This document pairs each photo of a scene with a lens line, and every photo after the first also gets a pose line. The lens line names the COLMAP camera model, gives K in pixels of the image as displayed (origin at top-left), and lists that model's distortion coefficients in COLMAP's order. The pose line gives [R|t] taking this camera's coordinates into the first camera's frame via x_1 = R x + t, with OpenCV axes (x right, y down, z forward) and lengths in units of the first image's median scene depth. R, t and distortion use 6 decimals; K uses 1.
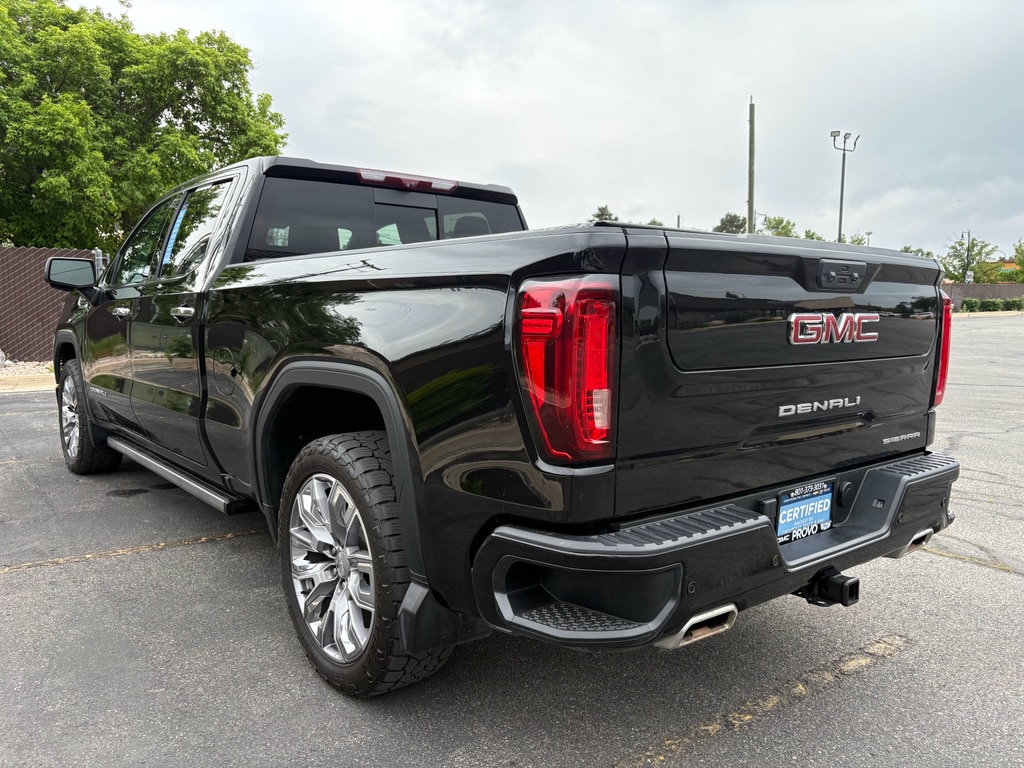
lens RADIAL K [[775.0, 0, 513.6], [0, 775.0, 377.8], [0, 0, 1]] dist [0.035137, -0.023582]
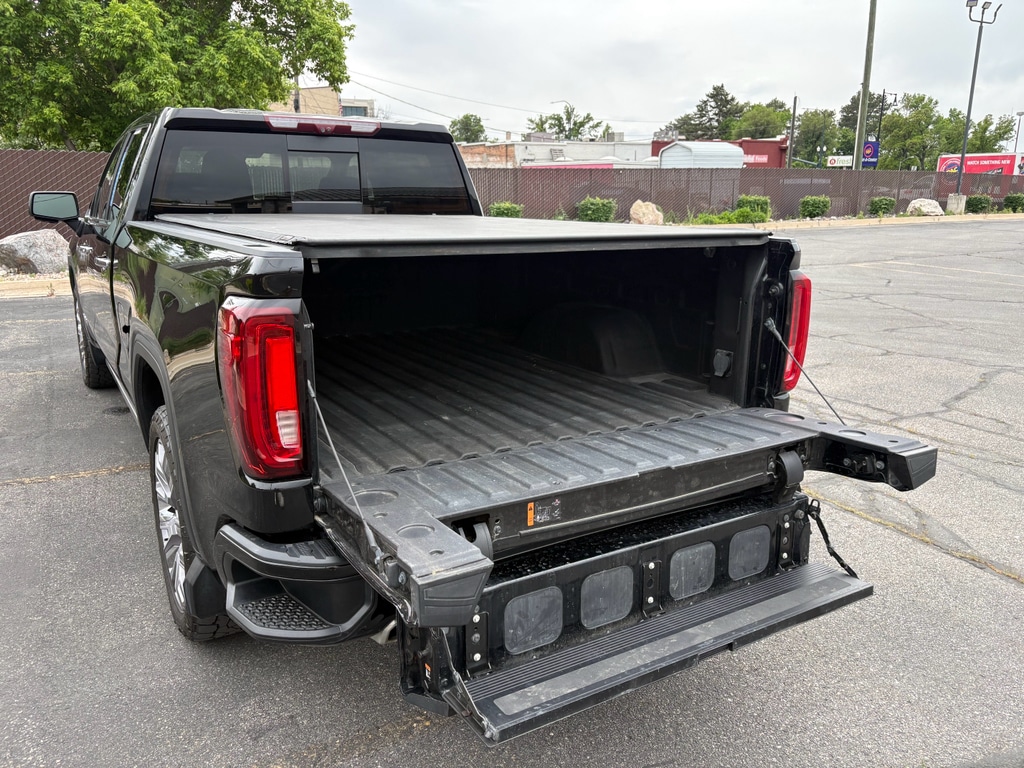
lens RADIAL K [[775.0, 0, 515.5], [0, 775.0, 381.0], [0, 0, 1]] dist [0.035137, -0.023582]
pose [[0.990147, 0.038029, -0.134768, 0.354353], [-0.017954, 0.988951, 0.147150, -0.116256], [0.138875, -0.143281, 0.979890, 0.021292]]
